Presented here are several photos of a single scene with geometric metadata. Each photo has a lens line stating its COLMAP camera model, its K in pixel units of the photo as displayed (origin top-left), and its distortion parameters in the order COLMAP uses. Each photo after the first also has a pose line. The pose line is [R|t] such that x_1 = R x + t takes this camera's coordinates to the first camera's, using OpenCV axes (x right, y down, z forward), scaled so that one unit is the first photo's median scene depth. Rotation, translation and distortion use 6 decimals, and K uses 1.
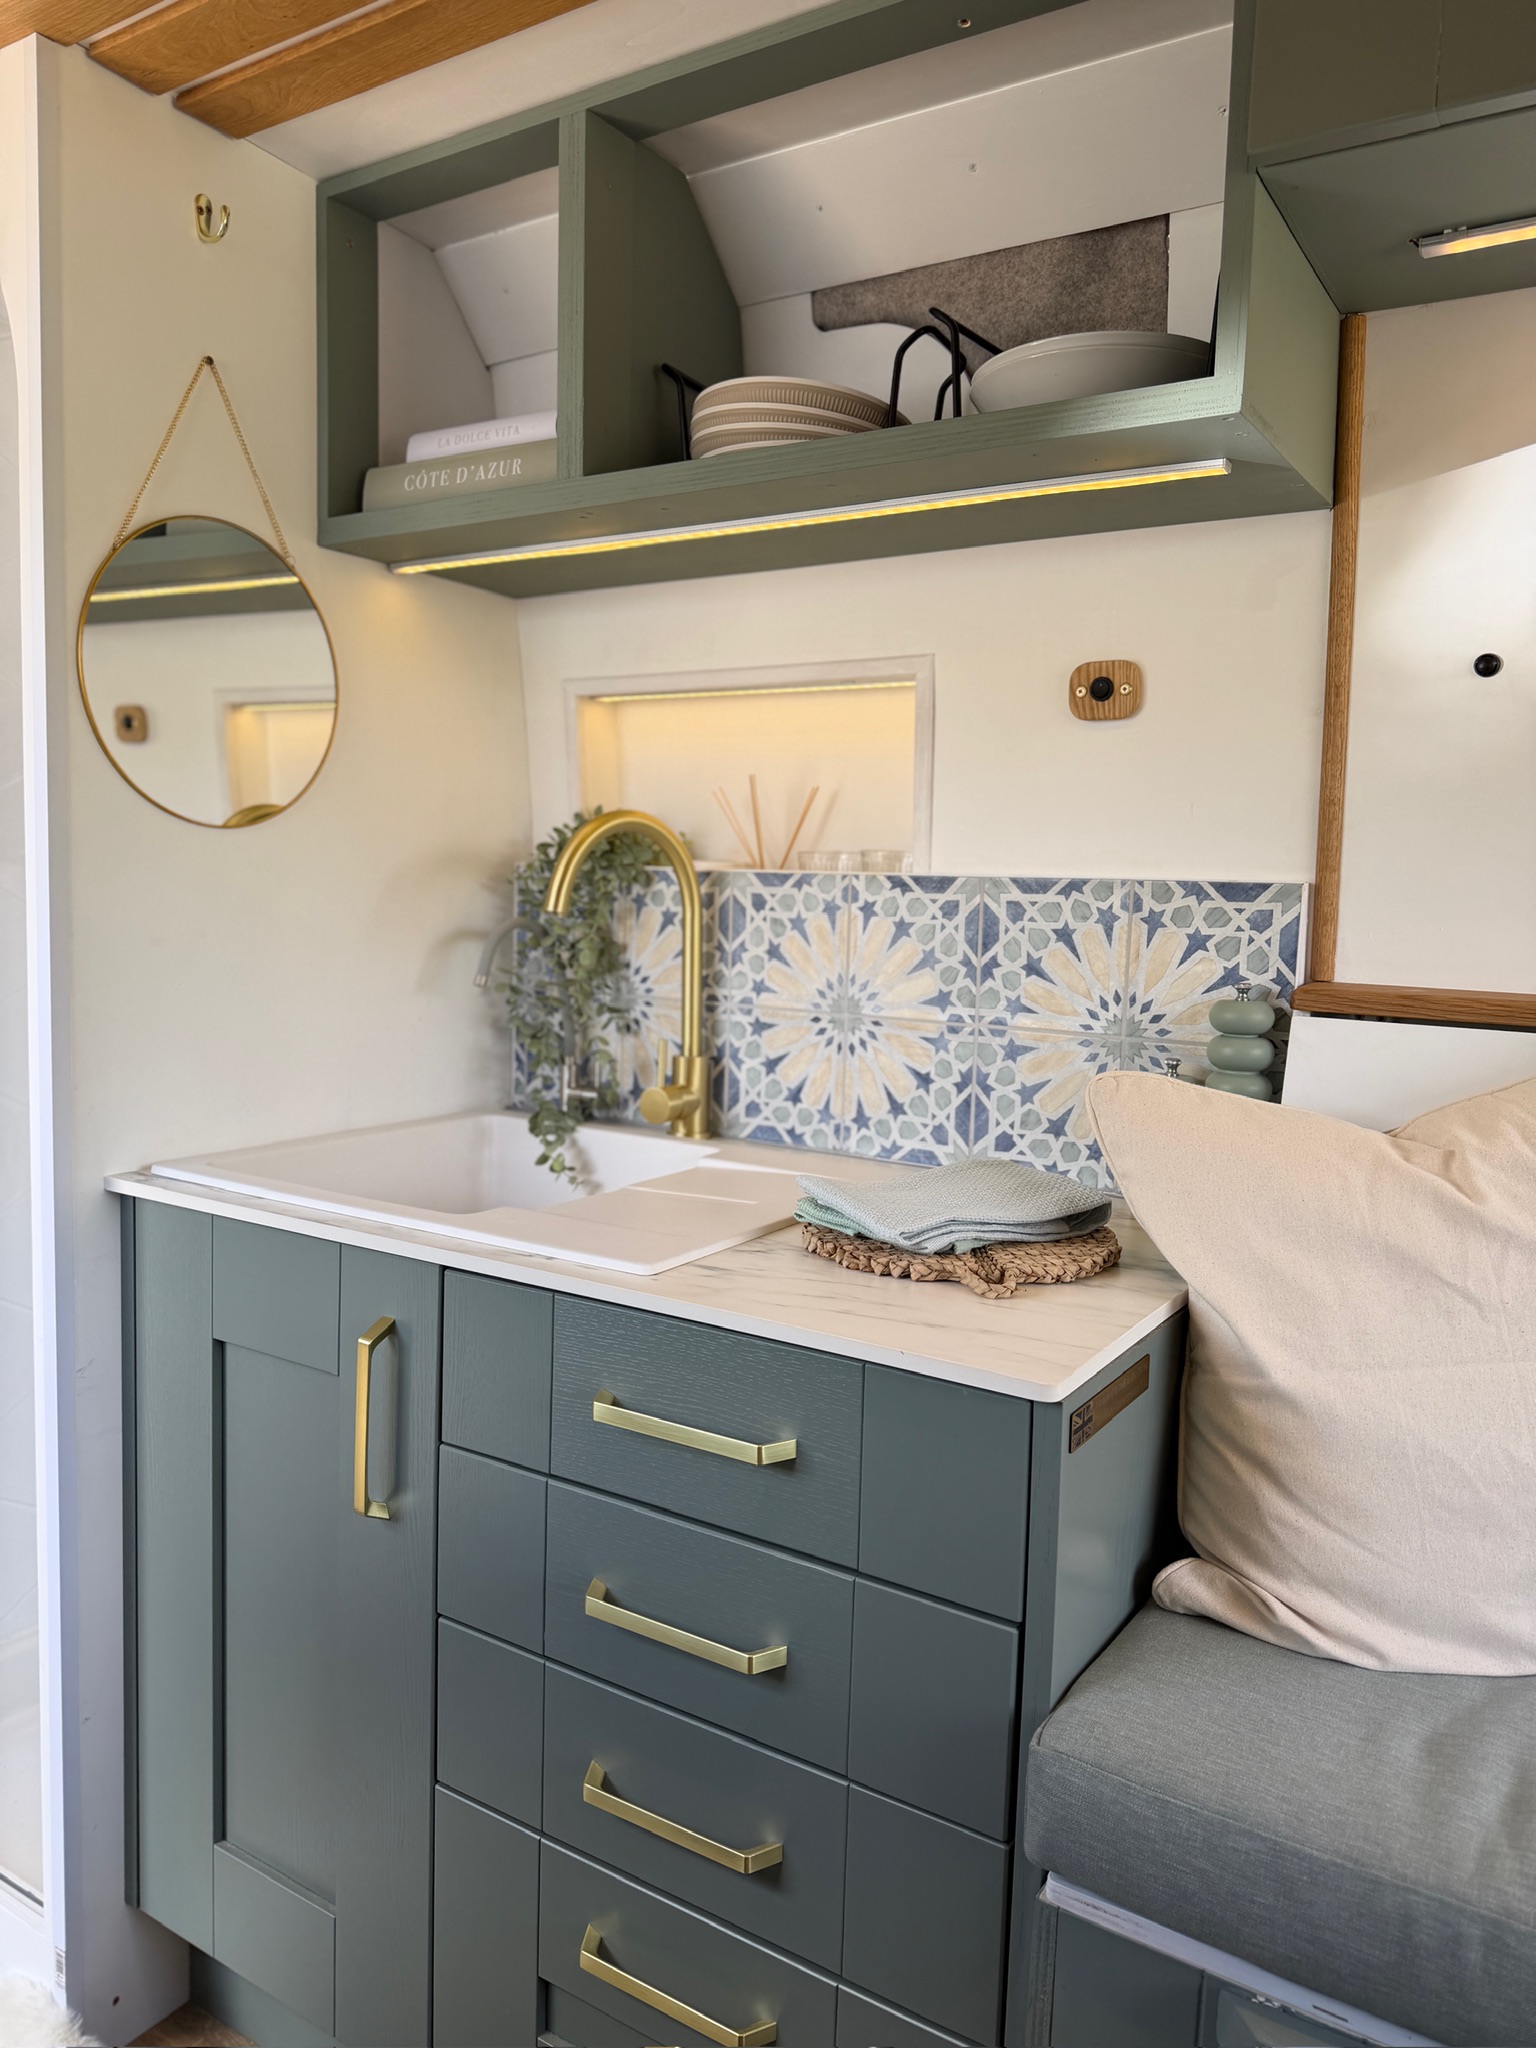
lens RADIAL K [[1445.5, 0, 757.7], [0, 1445.5, 1015.0], [0, 0, 1]] dist [0.073231, -0.091431]
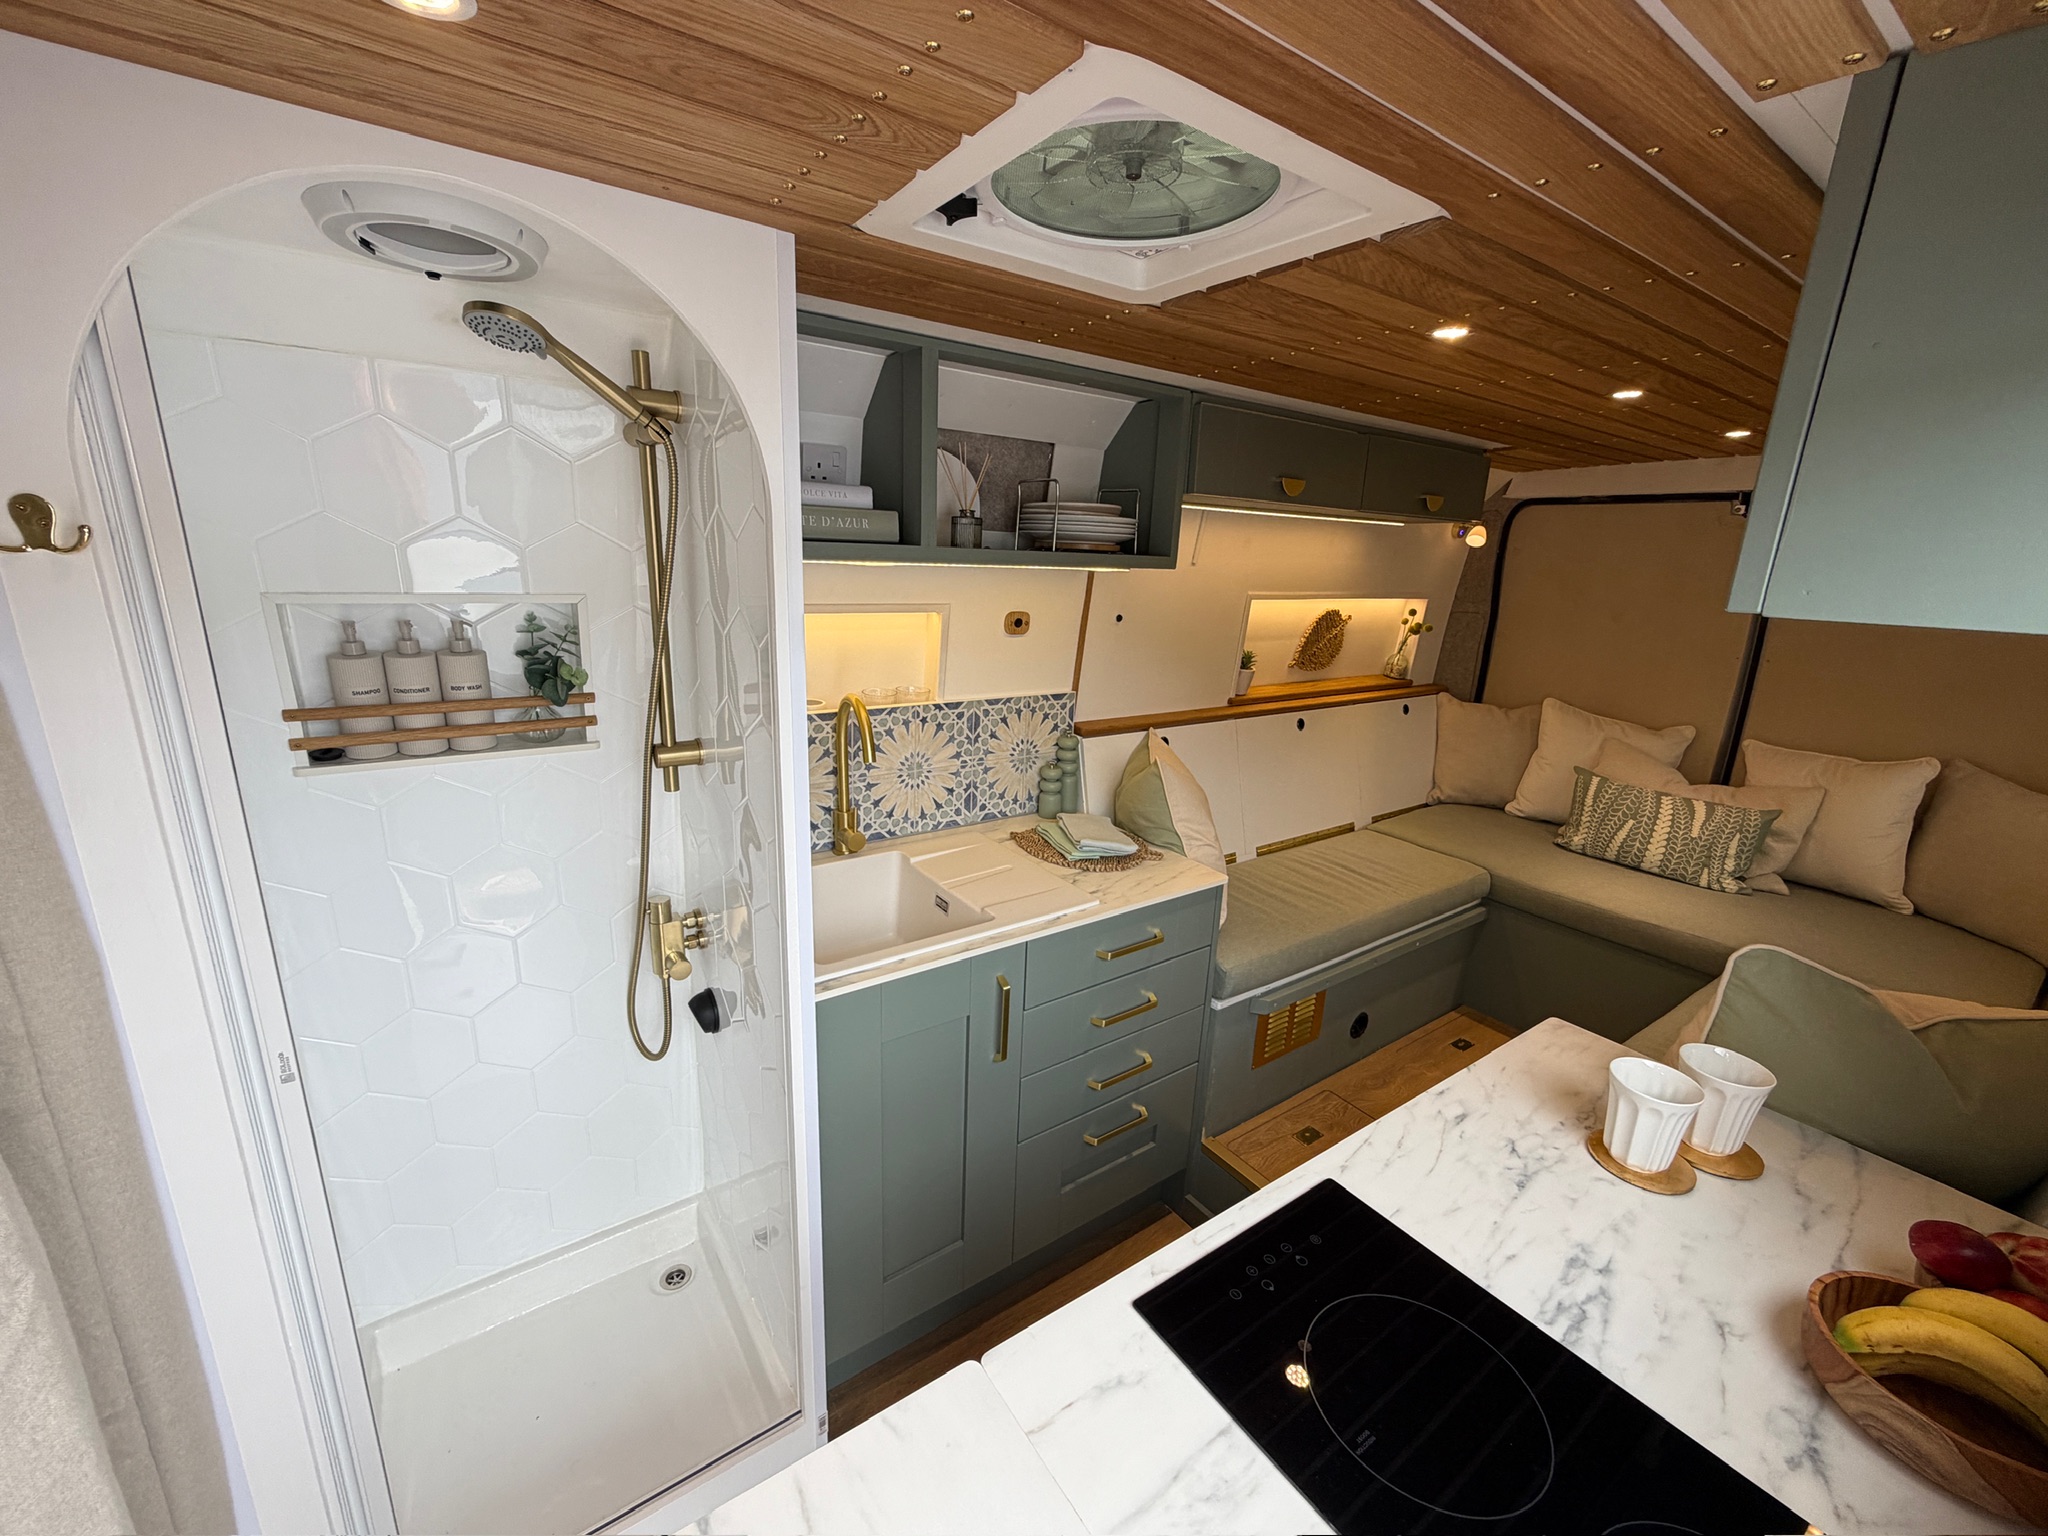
lens RADIAL K [[816.3, 0, 1020.1], [0, 816.3, 770.2], [0, 0, 1]] dist [0.001225, -0.000014]
pose [[0.360866, -0.251565, 0.898048, -0.997223], [0.062111, 0.967278, 0.246000, -0.297834], [-0.930547, -0.032995, 0.364683, 0.442451]]
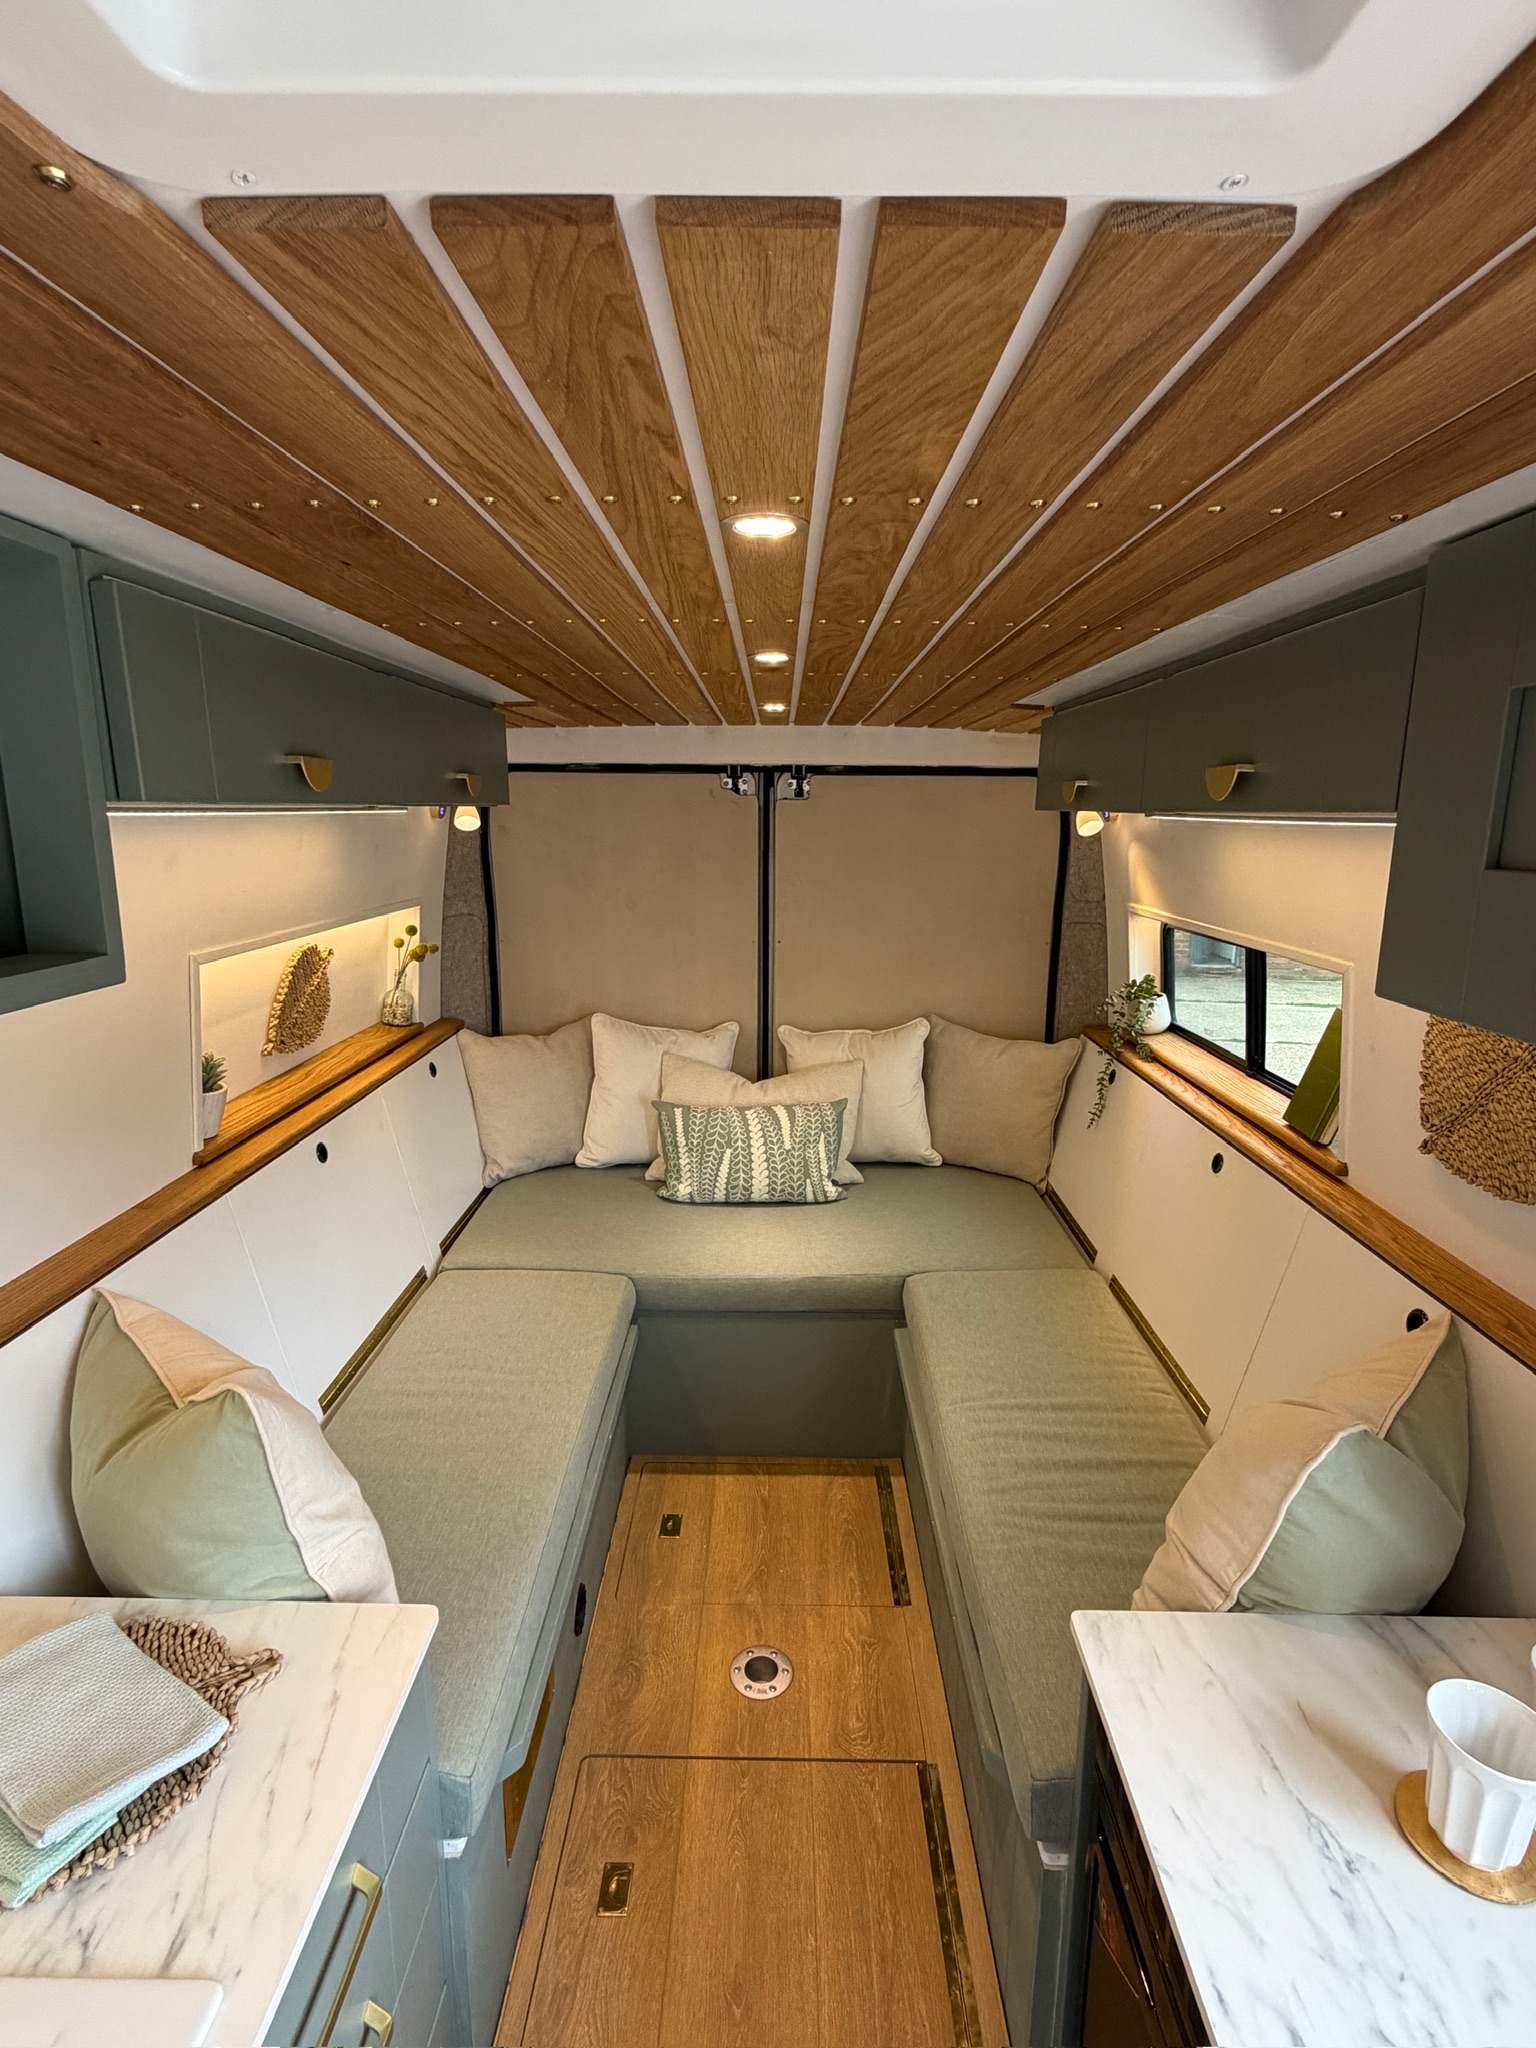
lens RADIAL K [[1000.0, 0, 771.0], [0, 1000.0, 1028.4], [0, 0, 1]] dist [0.007816, -0.002458]
pose [[-0.545998, -0.204563, 0.812429, -0.475060], [0.061341, 0.957368, 0.282283, -0.390730], [-0.835538, 0.203961, -0.510173, 0.660151]]
